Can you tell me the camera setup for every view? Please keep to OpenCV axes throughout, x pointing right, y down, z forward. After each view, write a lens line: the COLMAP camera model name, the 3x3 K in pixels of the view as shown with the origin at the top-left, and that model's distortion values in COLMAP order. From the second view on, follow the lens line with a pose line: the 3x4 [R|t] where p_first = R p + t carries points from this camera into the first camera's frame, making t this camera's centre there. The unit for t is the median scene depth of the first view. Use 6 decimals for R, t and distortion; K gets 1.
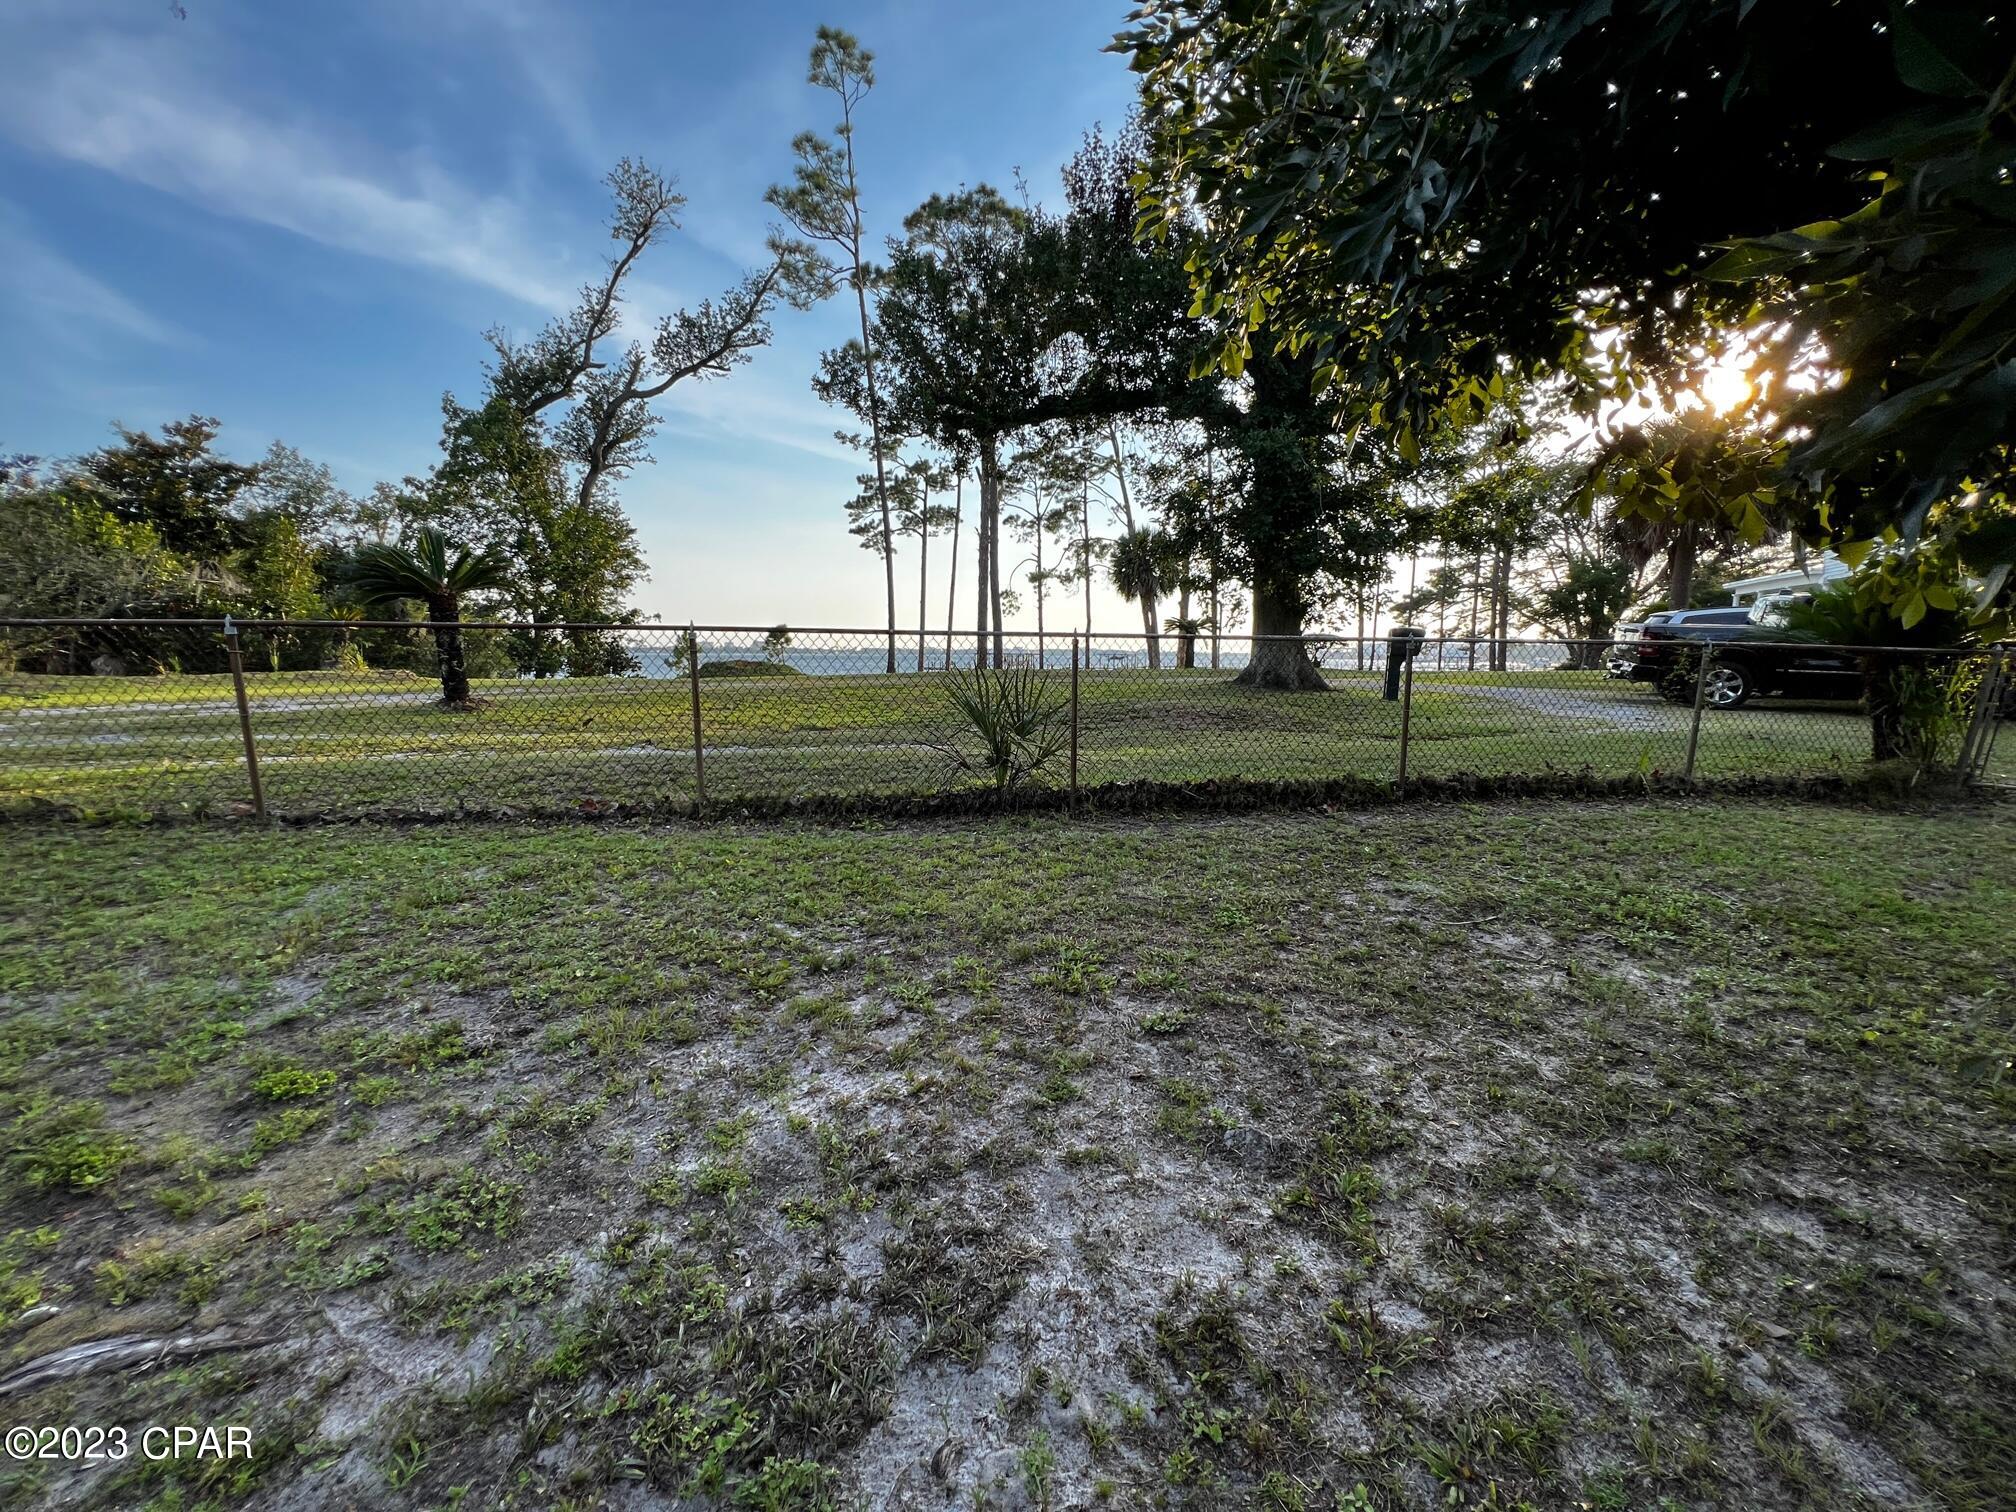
lens RADIAL K [[808.4, 0, 1006.0], [0, 808.4, 754.5], [0, 0, 1]] dist [-0.010147, 0.003721]
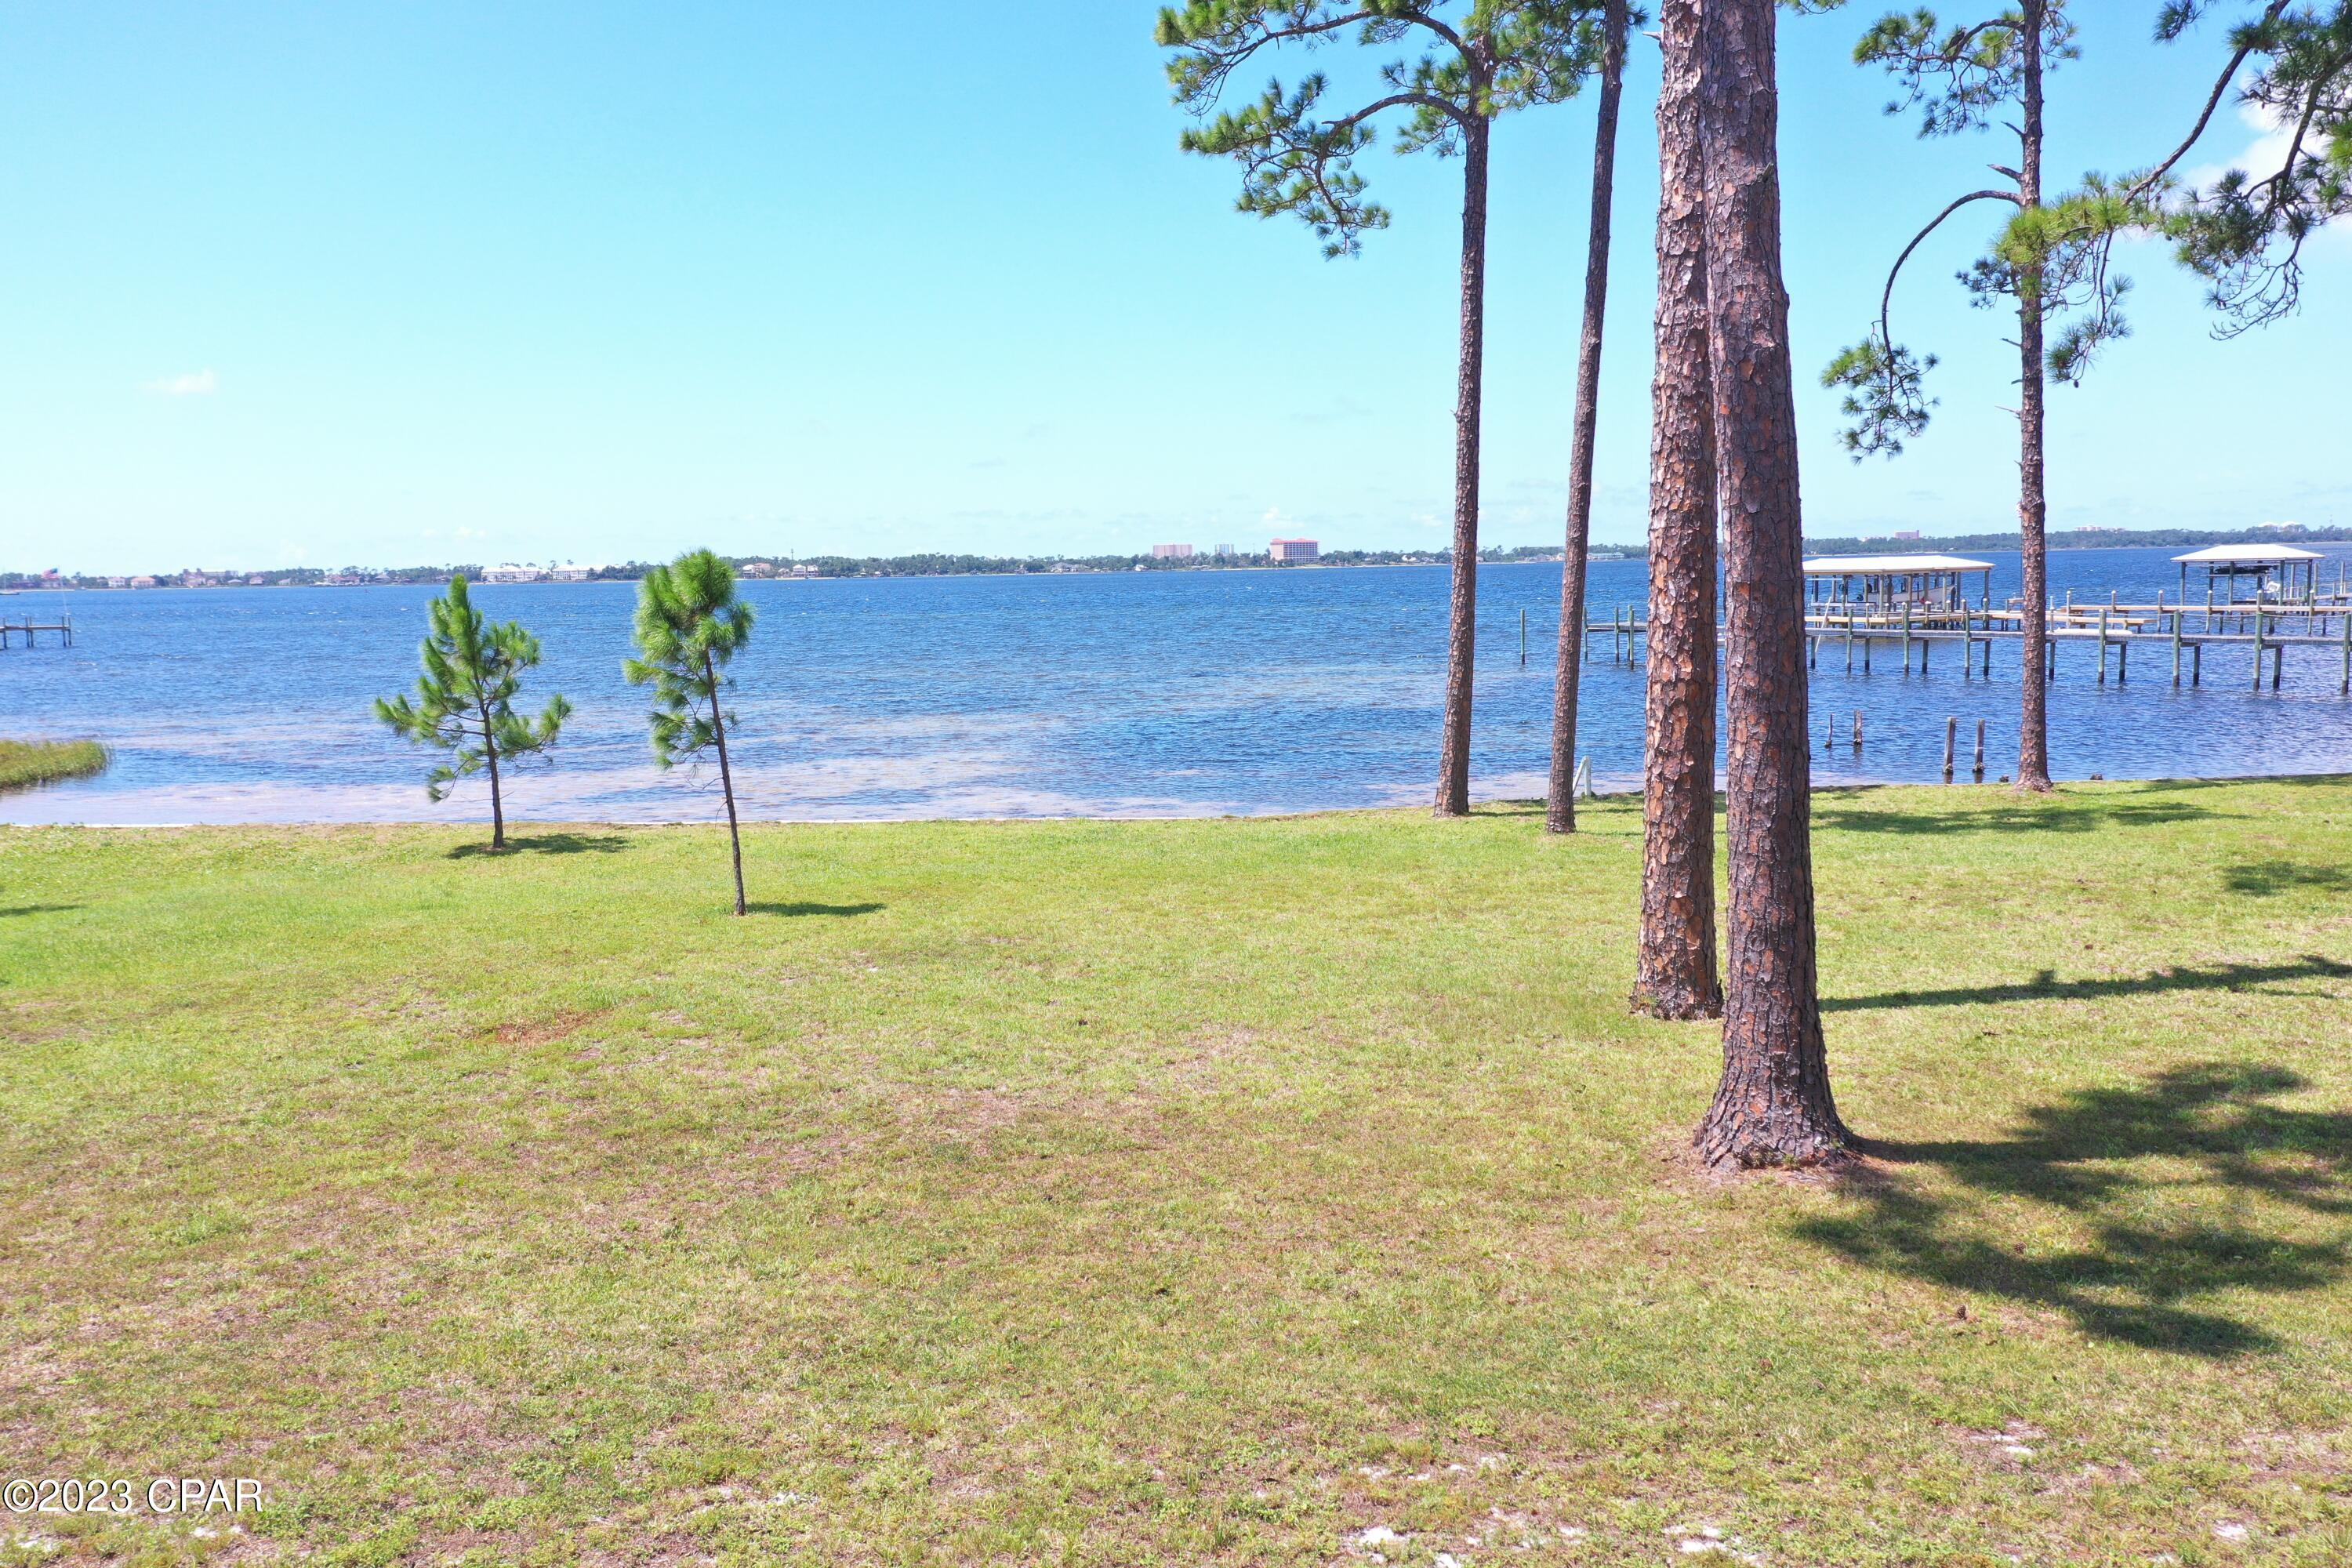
lens RADIAL K [[1820.2, 0, 1176.0], [0, 1820.2, 784.0], [0, 0, 1]] dist [-0.001224, -0.000397]
pose [[0.932386, 0.014827, -0.361160, 0.010744], [-0.015181, 0.999883, 0.001856, -0.146959], [0.361145, 0.003753, 0.932502, 0.854825]]
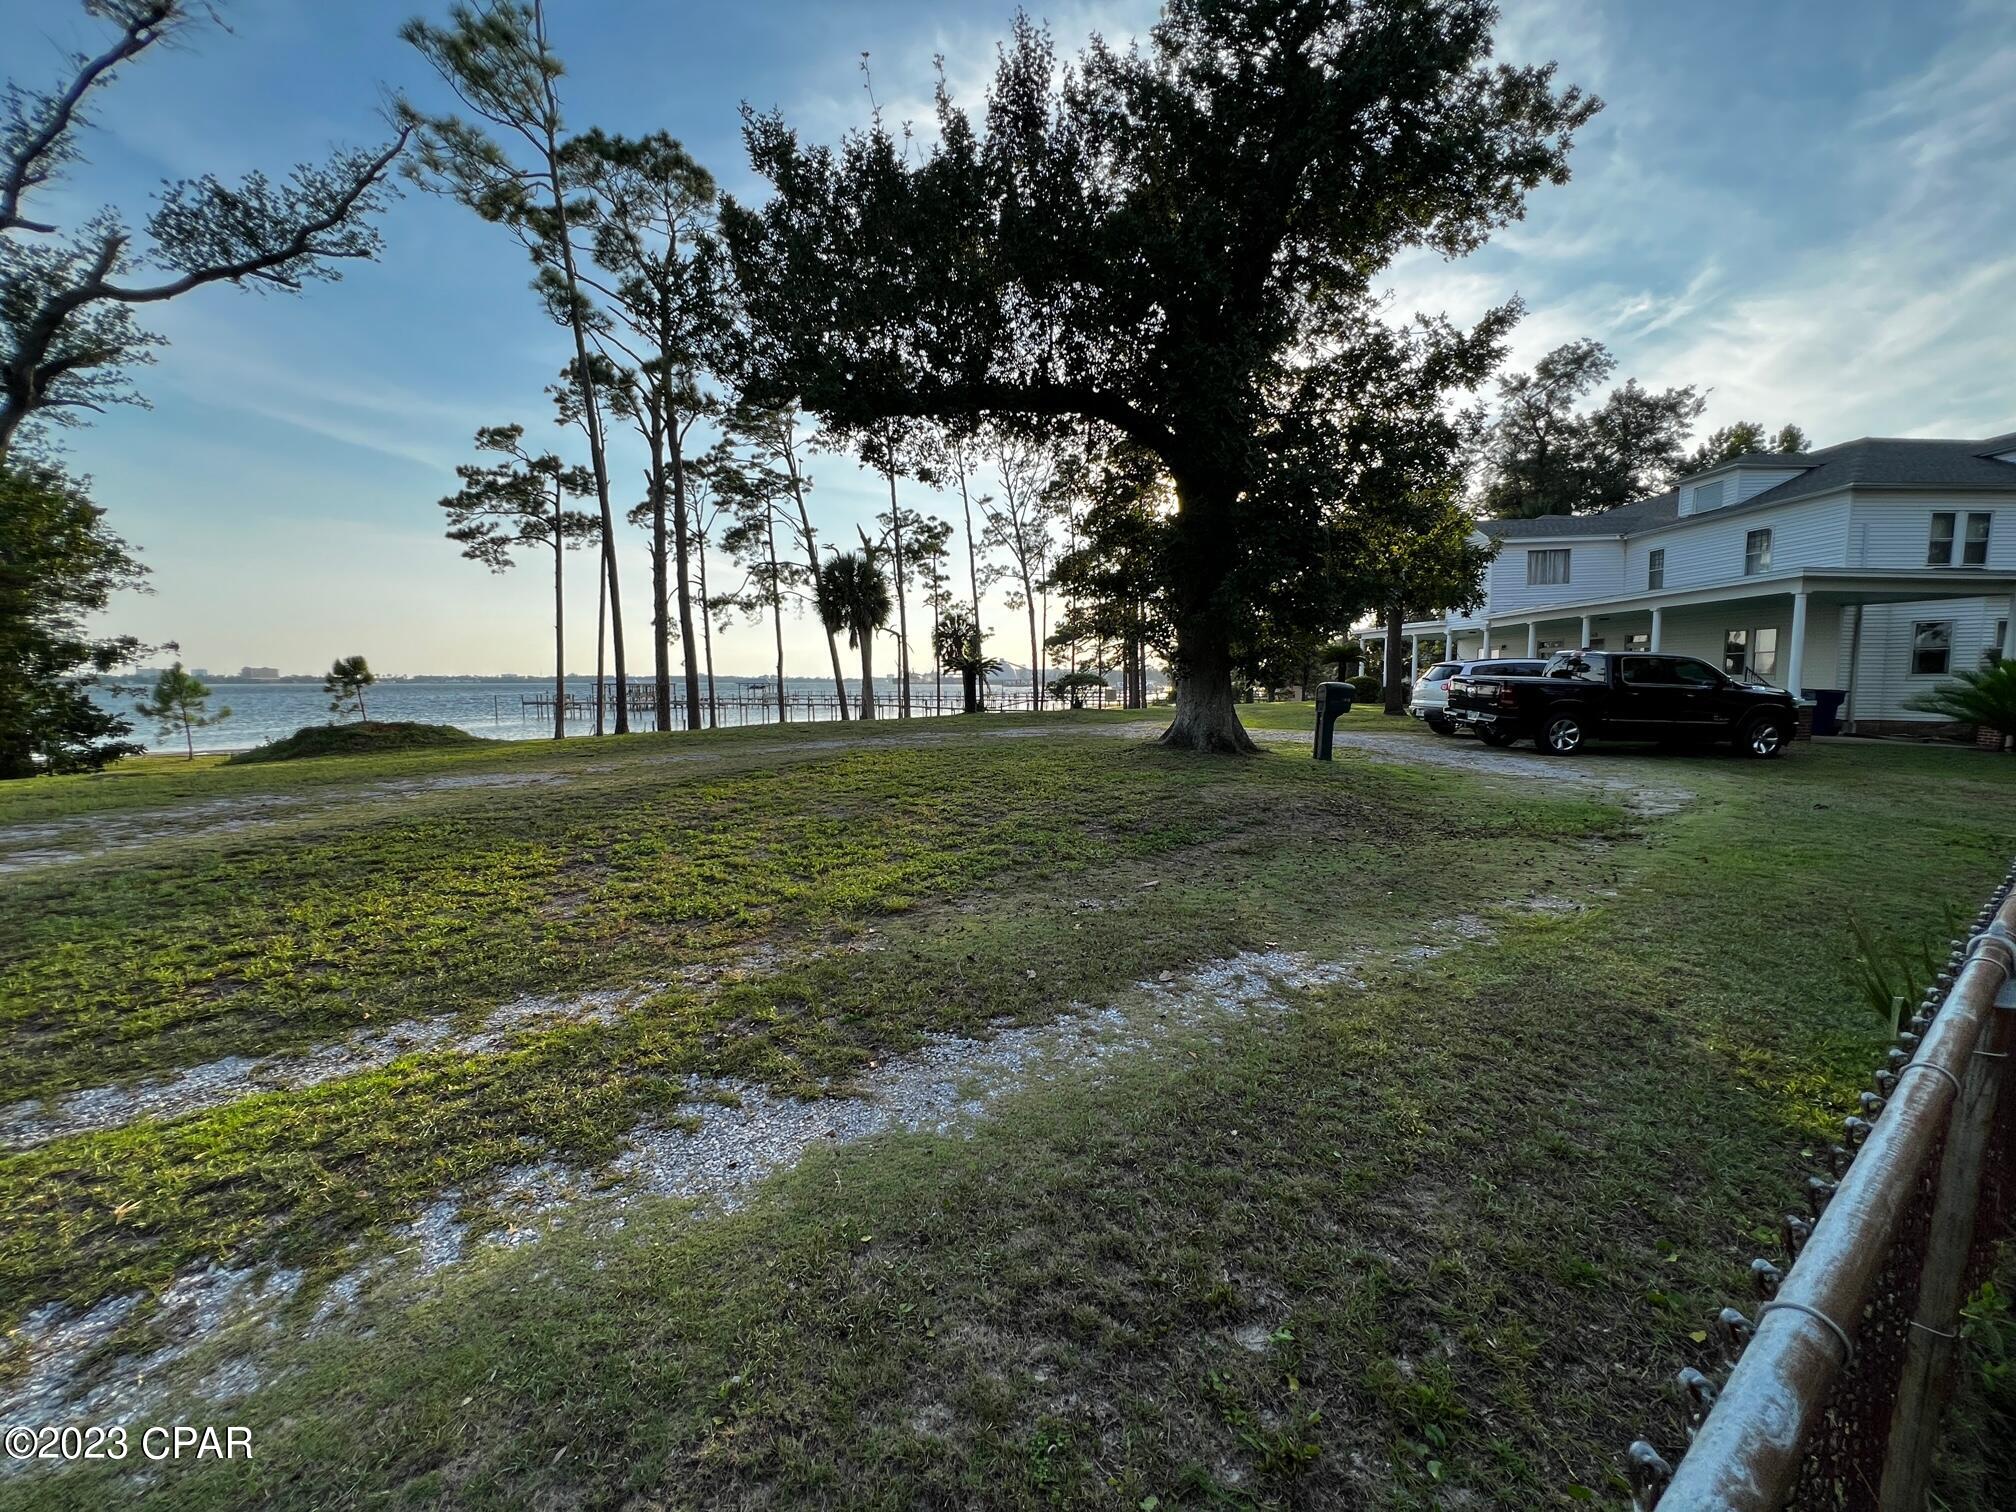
lens RADIAL K [[807.5, 0, 1009.0], [0, 807.5, 749.8], [0, 0, 1]] dist [-0.000724, 0.000012]
pose [[0.897655, -0.045631, 0.438330, -0.100866], [0.061974, 0.997812, -0.023041, -0.031402], [-0.436319, 0.047848, 0.898519, 0.125336]]
